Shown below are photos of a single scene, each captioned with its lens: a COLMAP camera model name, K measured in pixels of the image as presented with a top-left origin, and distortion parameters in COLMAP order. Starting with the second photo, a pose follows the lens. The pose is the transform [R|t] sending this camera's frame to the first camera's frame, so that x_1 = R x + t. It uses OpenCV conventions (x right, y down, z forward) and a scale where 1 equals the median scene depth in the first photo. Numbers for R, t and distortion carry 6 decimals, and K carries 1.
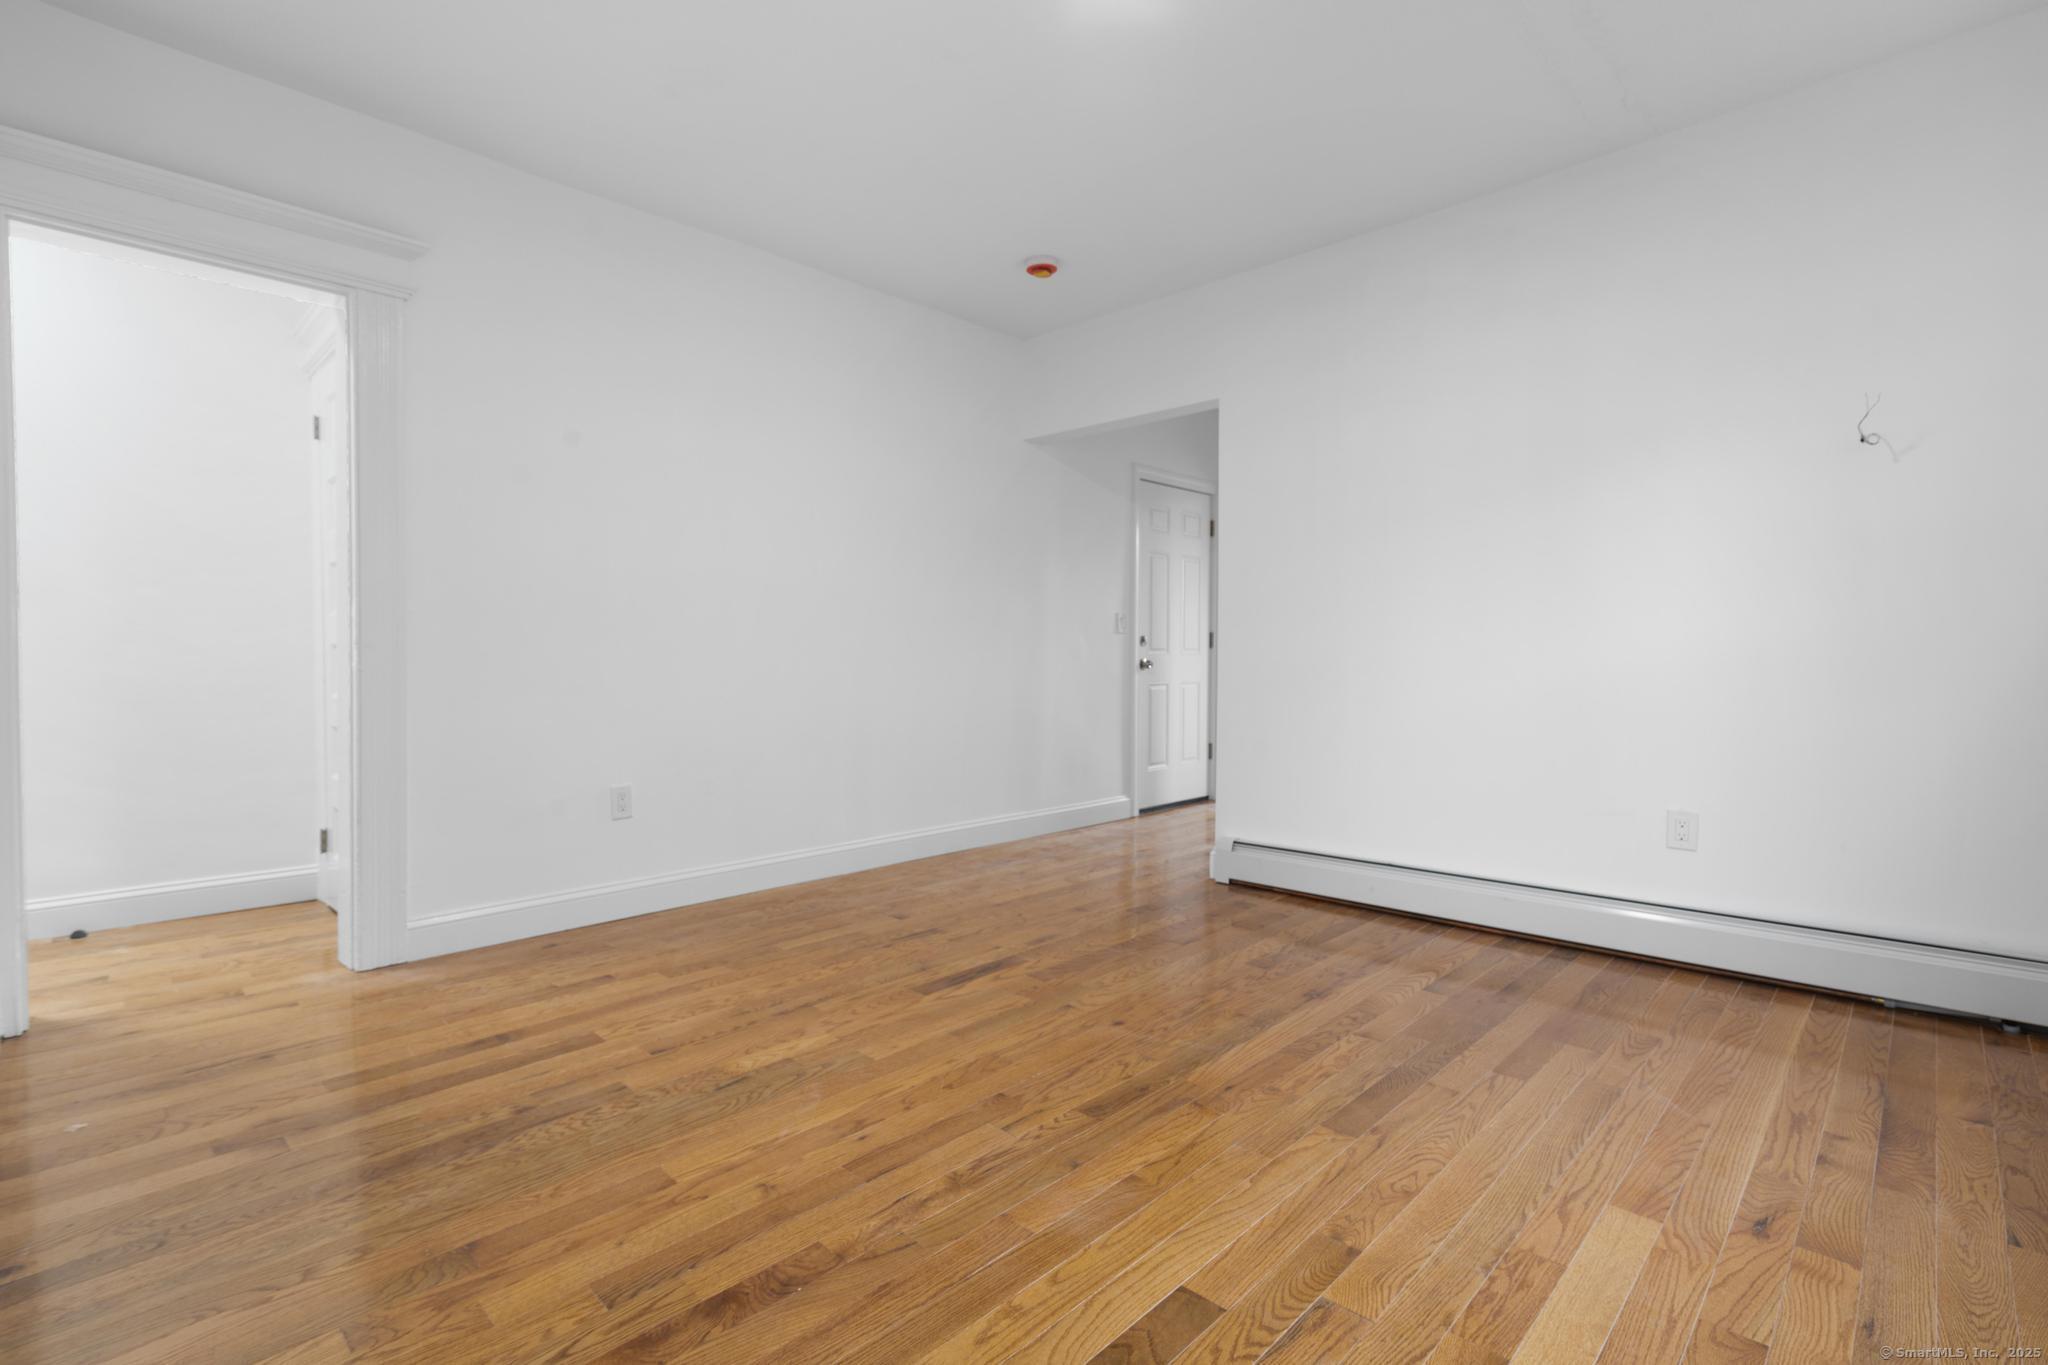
lens RADIAL K [[939.2, 0, 1019.3], [0, 939.2, 679.7], [0, 0, 1]] dist [-0.001669, 0.000159]
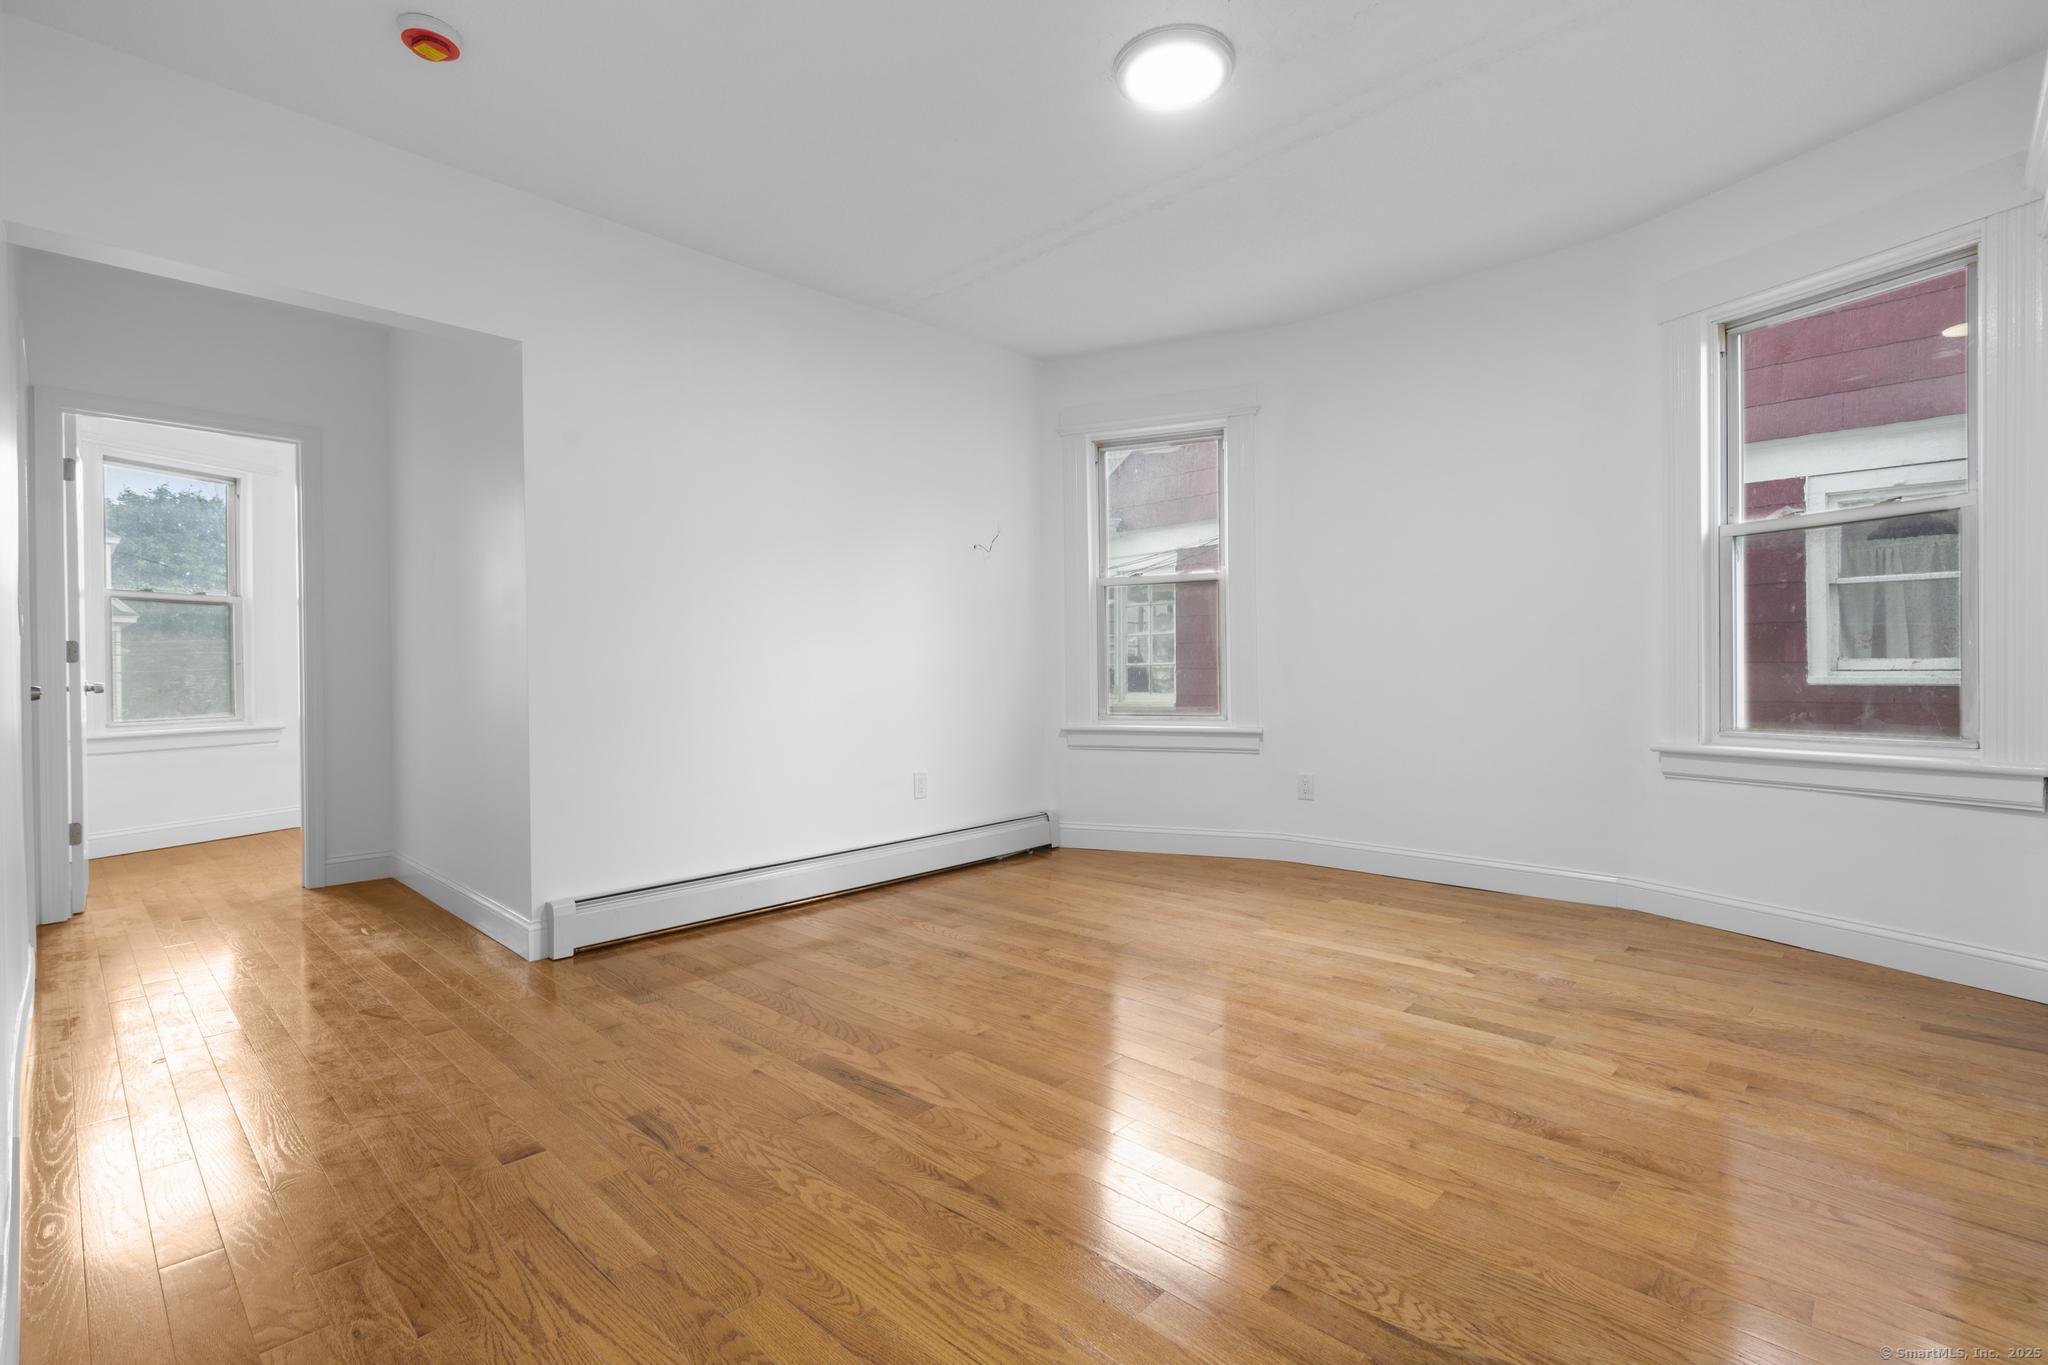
lens RADIAL K [[939.2, 0, 1014.6], [0, 939.2, 680.1], [0, 0, 1]] dist [-0.001669, 0.000159]
pose [[-0.005348, -0.009689, 0.999939, -0.996466], [0.035404, 0.999324, 0.009872, -0.021829], [-0.999359, 0.035454, -0.005002, 1.064043]]
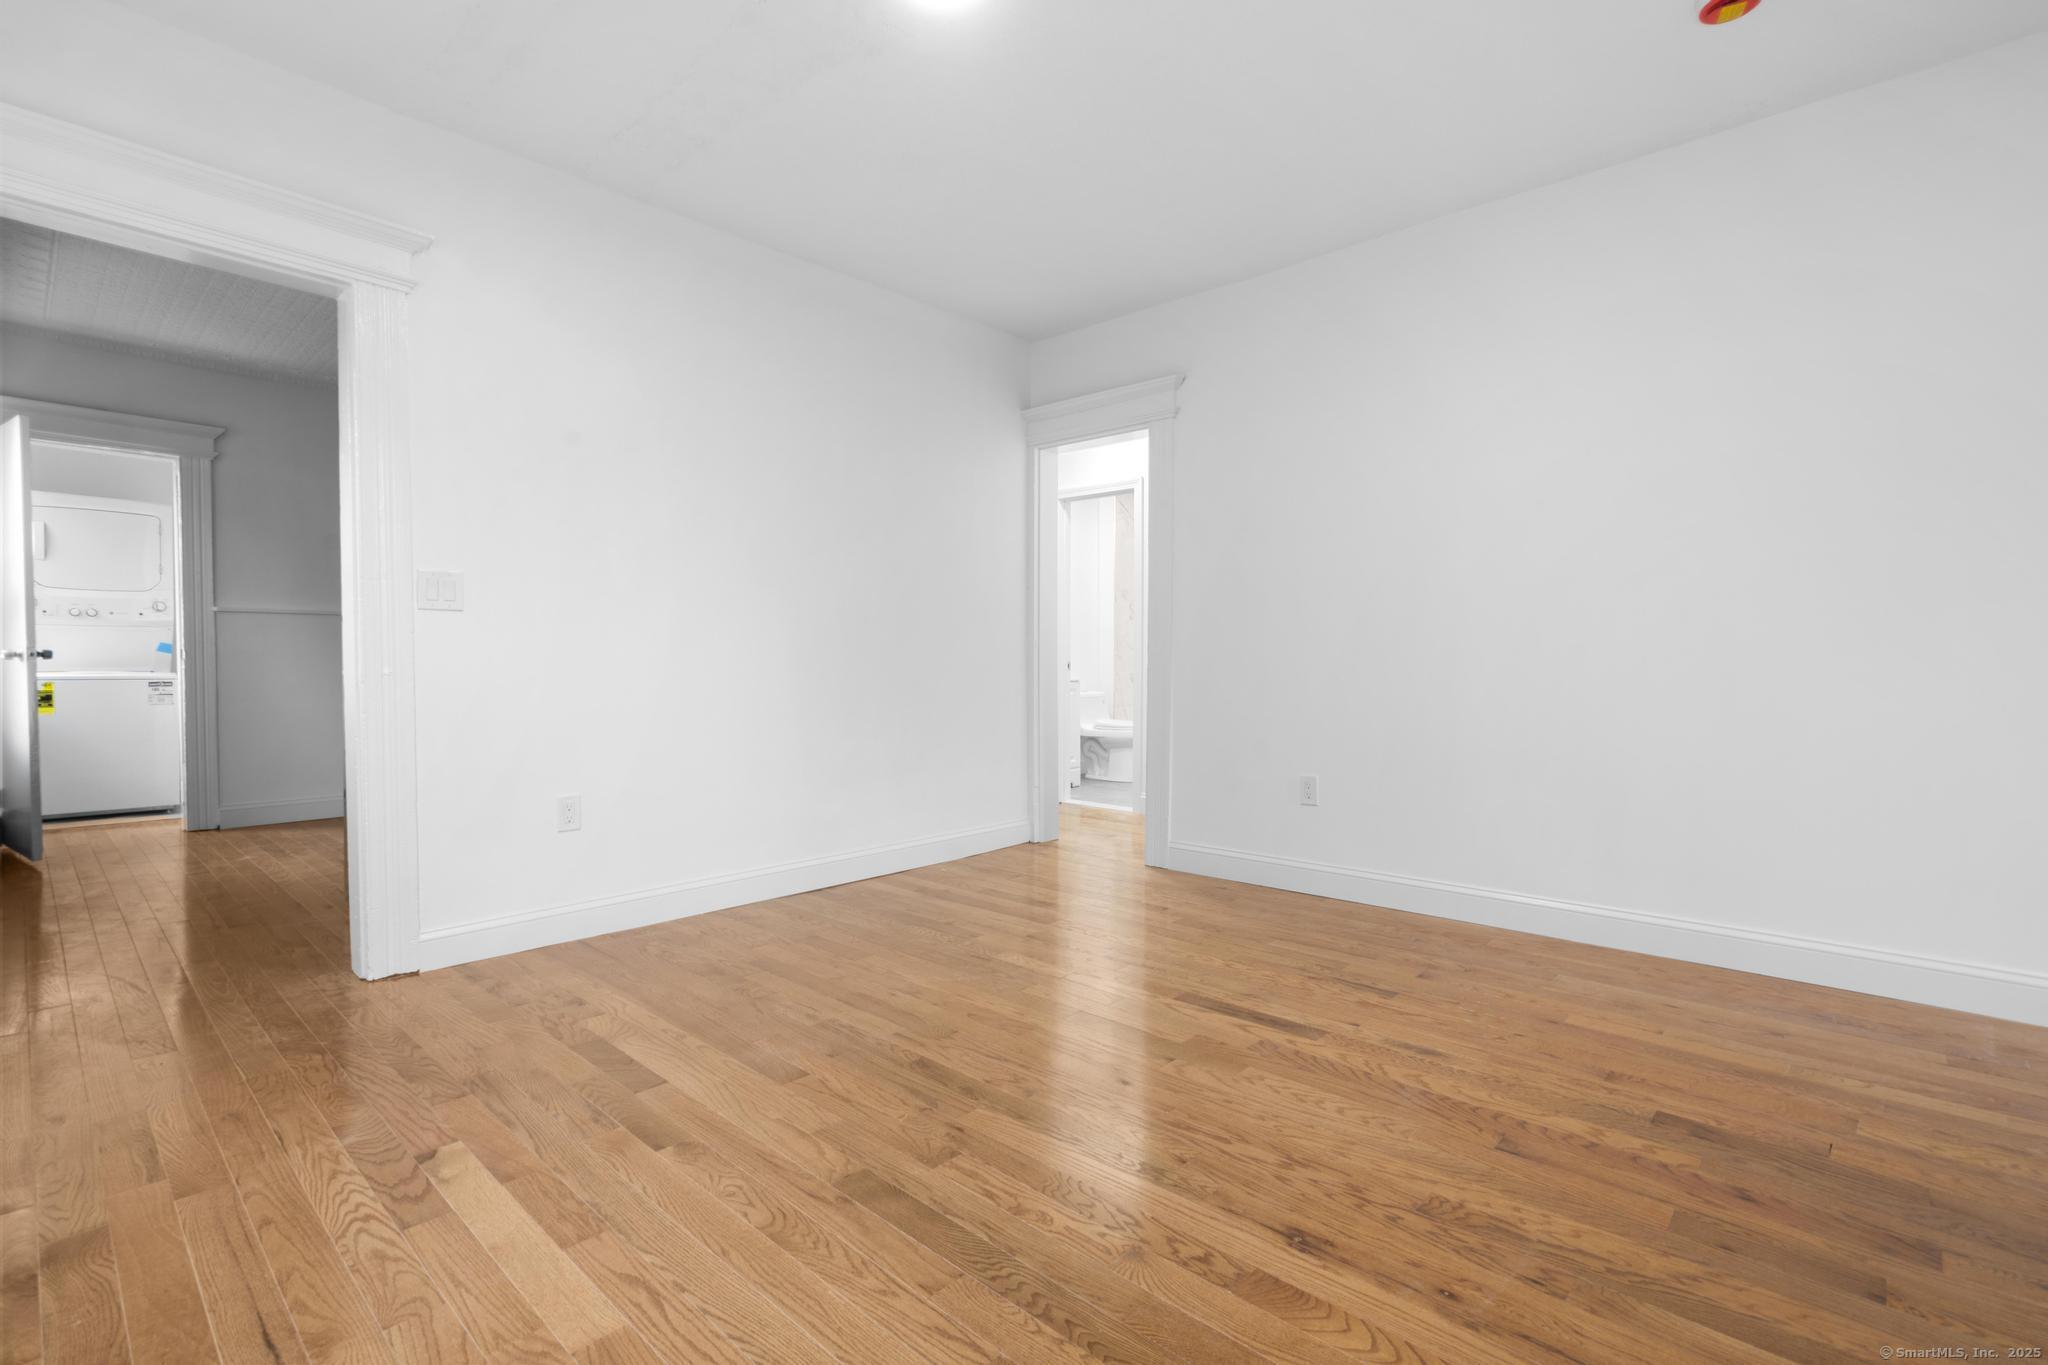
lens RADIAL K [[939.2, 0, 1014.6], [0, 939.2, 676.7], [0, 0, 1]] dist [-0.001669, 0.000159]
pose [[0.021360, 0.016275, -0.999639, 1.019328], [-0.025299, 0.999556, 0.015733, -0.019959], [0.999452, 0.024954, 0.021762, 0.920785]]
